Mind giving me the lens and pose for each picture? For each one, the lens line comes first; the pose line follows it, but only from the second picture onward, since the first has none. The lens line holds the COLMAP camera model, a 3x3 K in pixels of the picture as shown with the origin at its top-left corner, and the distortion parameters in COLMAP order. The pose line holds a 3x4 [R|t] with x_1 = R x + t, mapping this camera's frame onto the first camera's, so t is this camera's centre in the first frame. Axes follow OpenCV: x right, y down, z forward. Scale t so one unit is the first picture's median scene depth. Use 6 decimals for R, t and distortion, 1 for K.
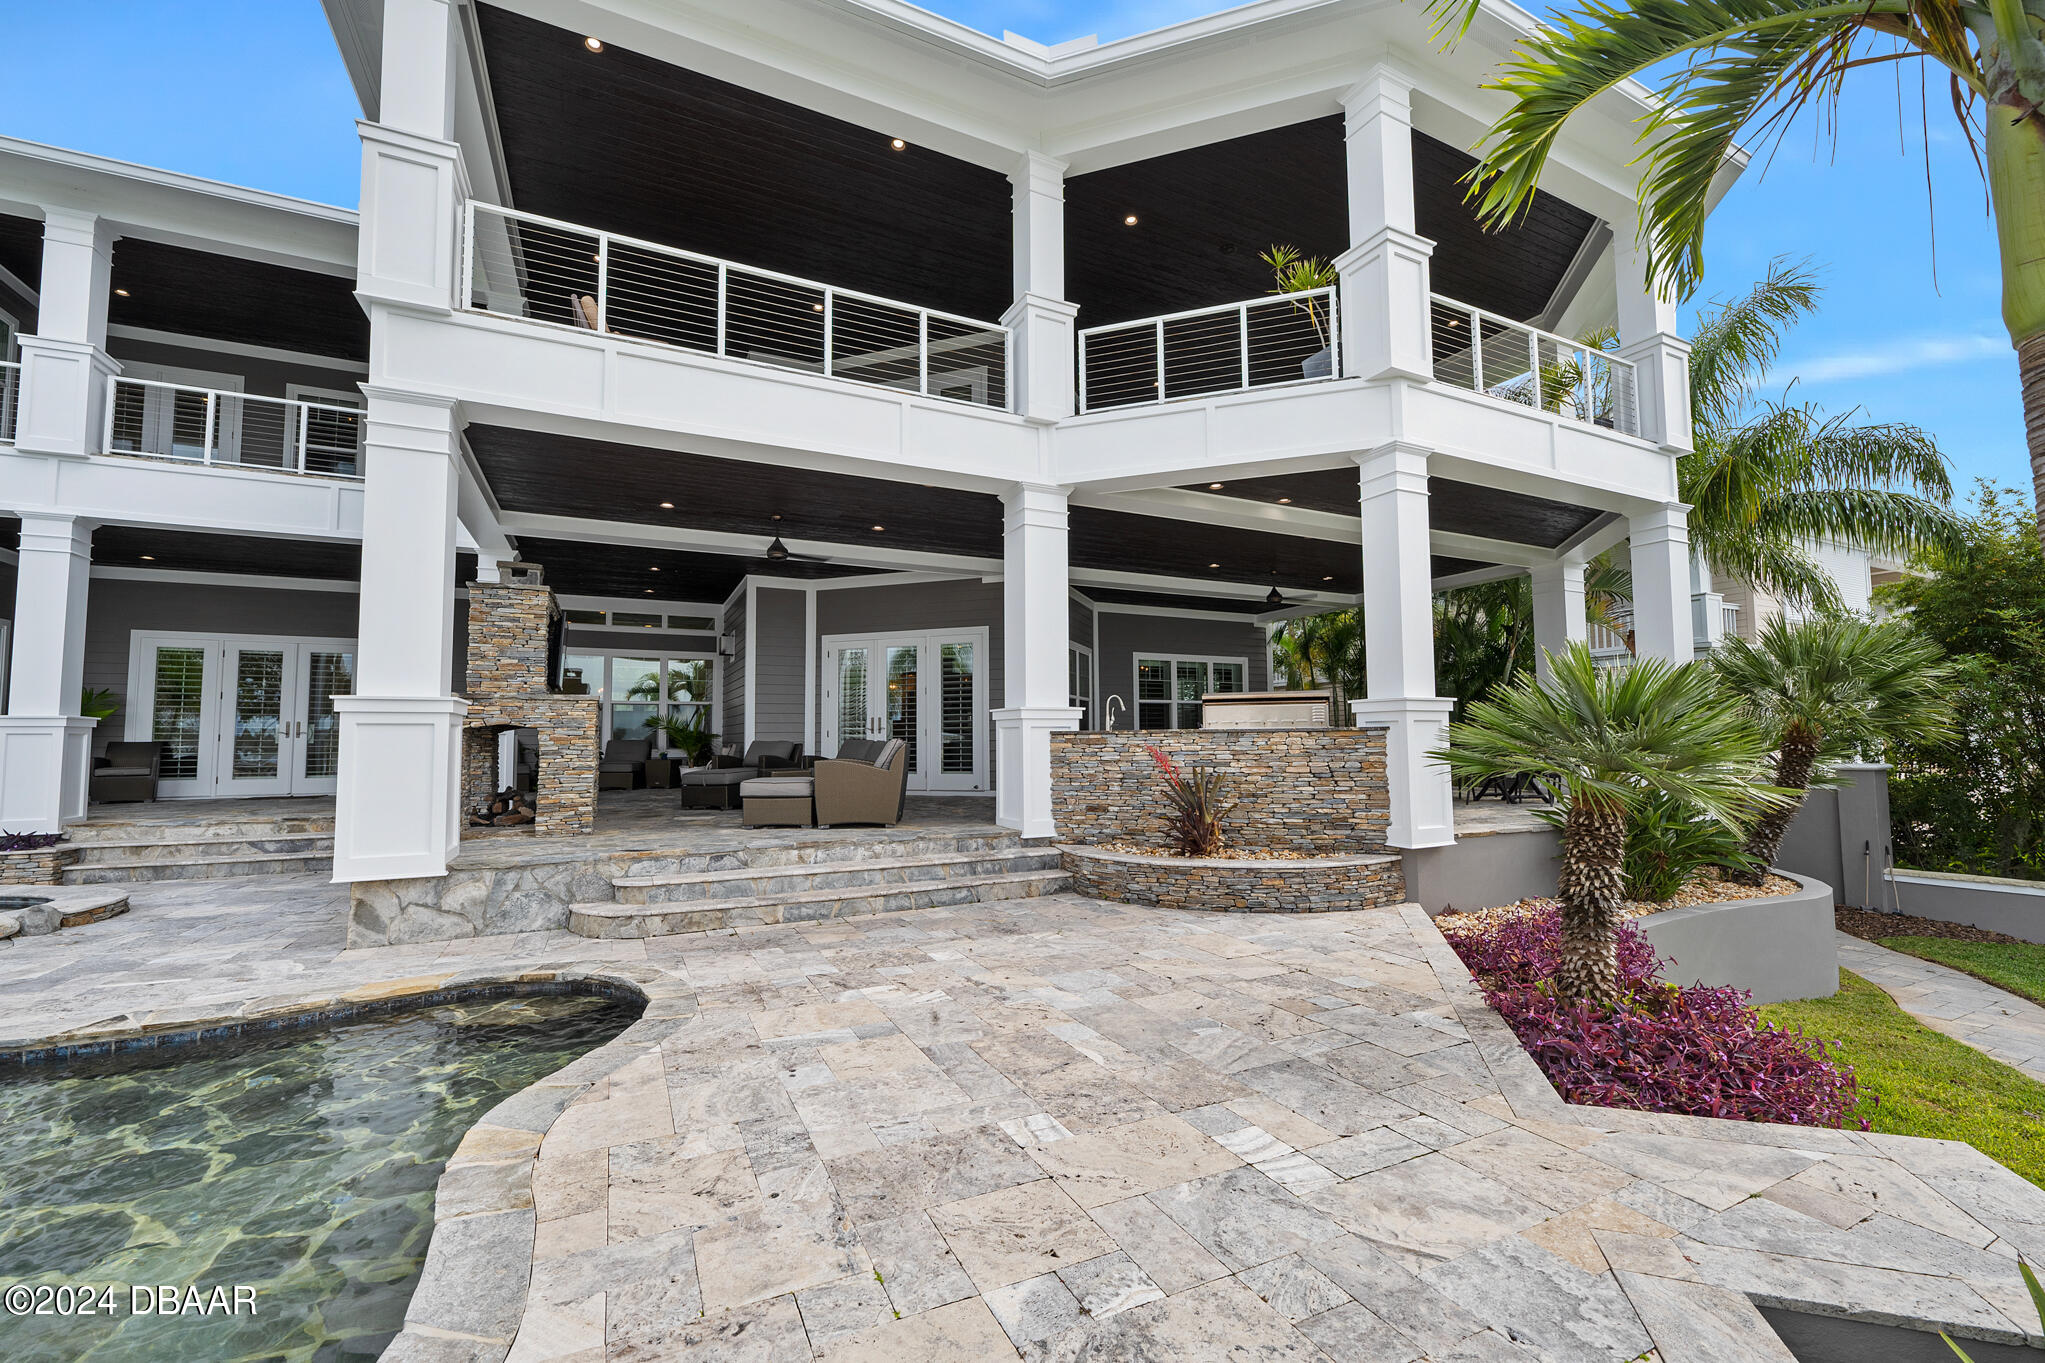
lens RADIAL K [[832.8, 0, 1022.5], [0, 832.8, 681.5], [0, 0, 1]] dist [-0.000266, -0.000301]
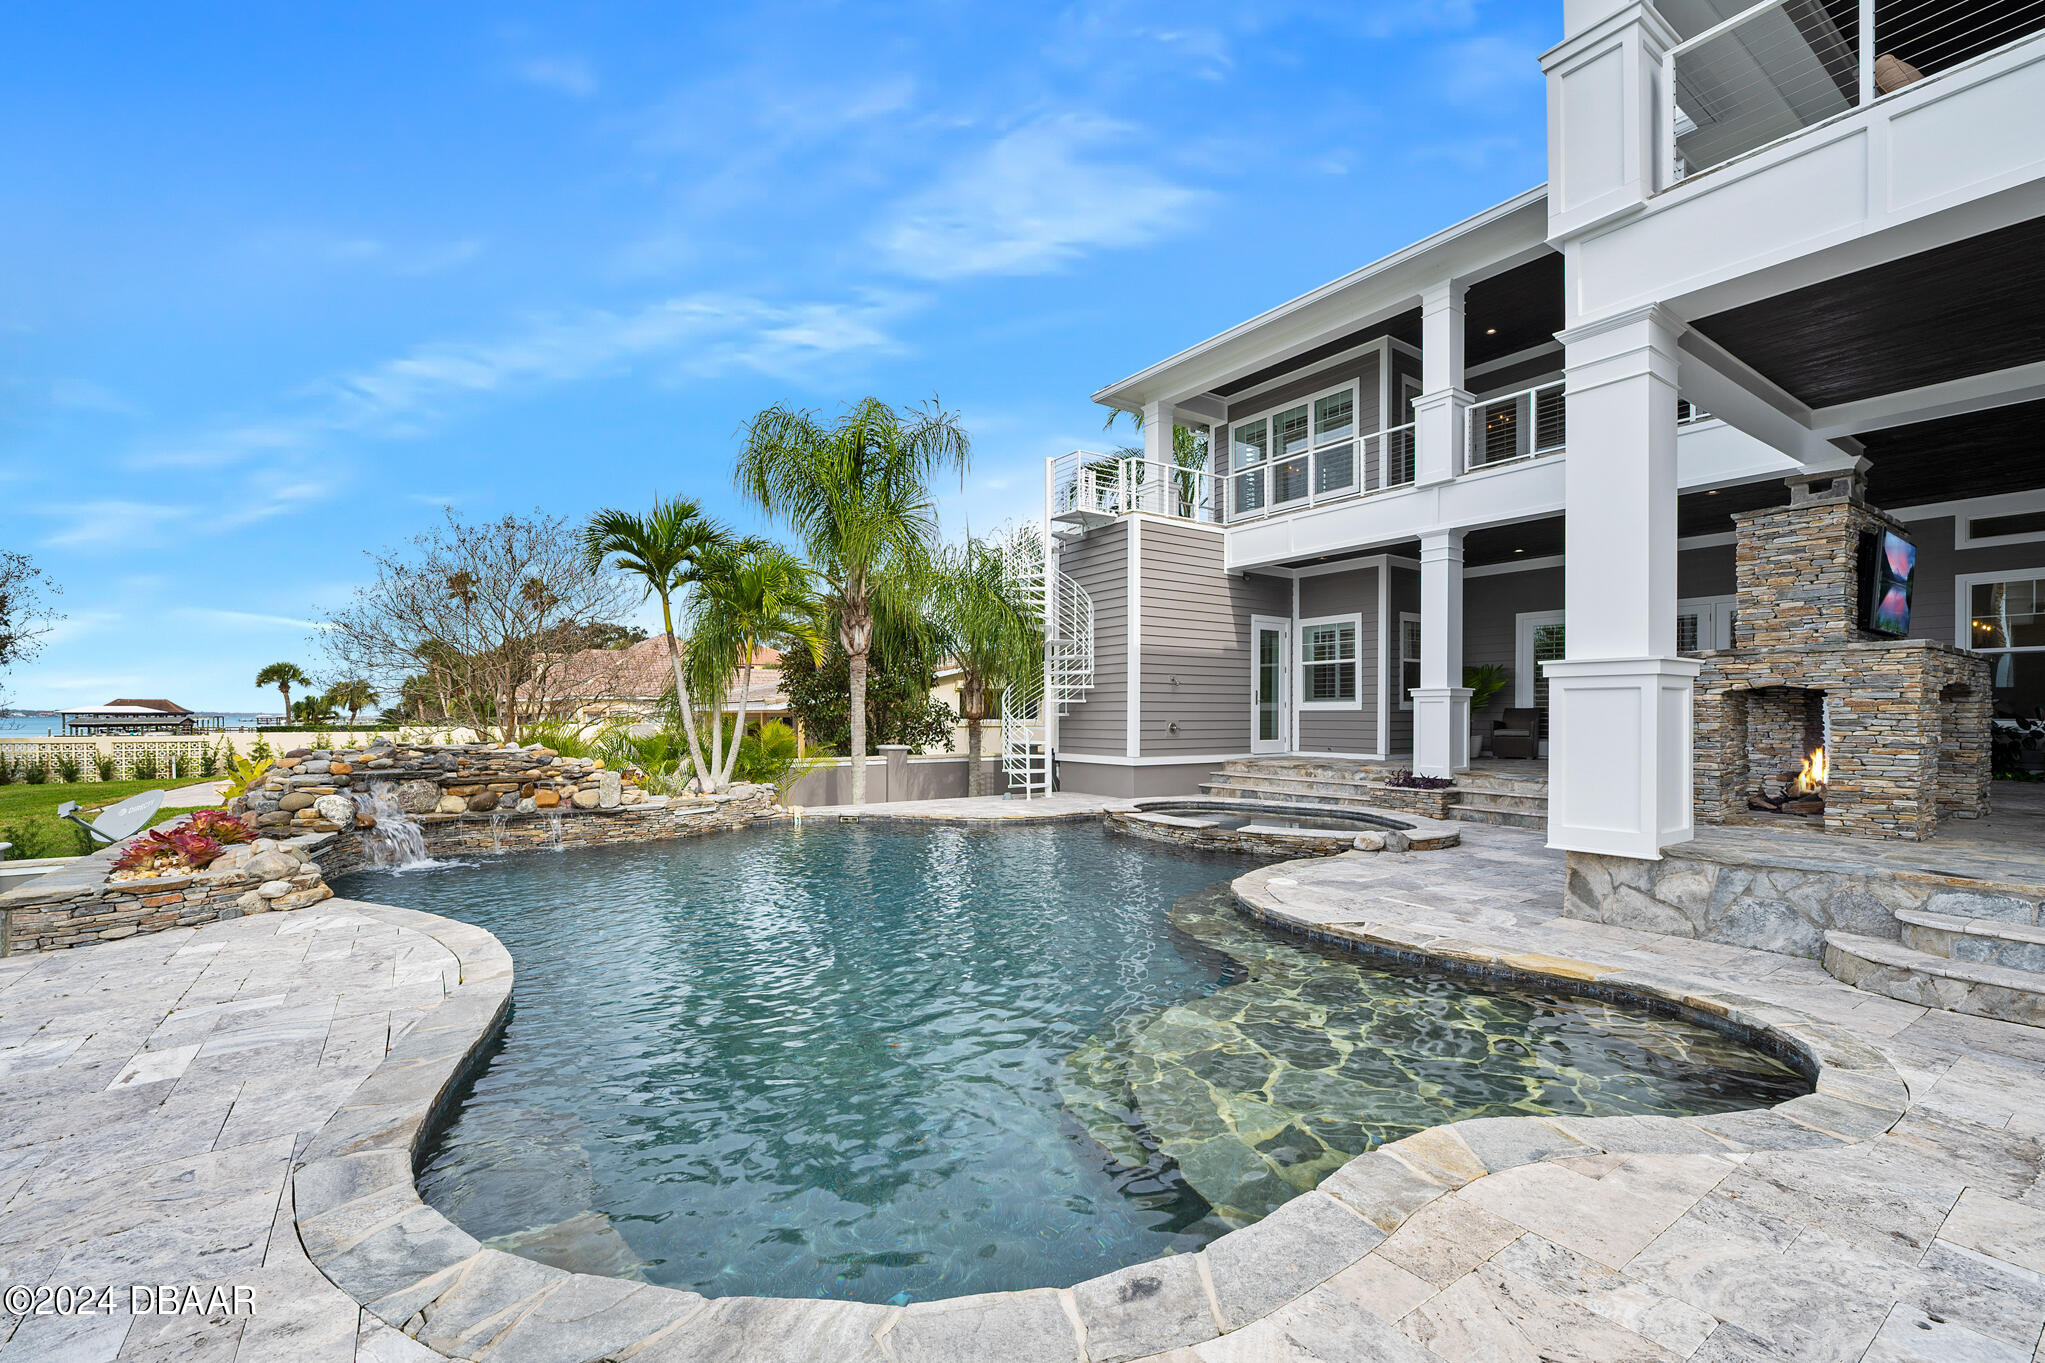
lens RADIAL K [[873.8, 0, 1019.6], [0, 873.8, 717.6], [0, 0, 1]] dist [-0.000909, -0.000072]
pose [[0.159537, 0.010927, -0.987131, 0.095501], [0.070814, 0.997236, 0.022484, 0.014465], [0.984649, -0.073490, 0.158322, 0.190669]]
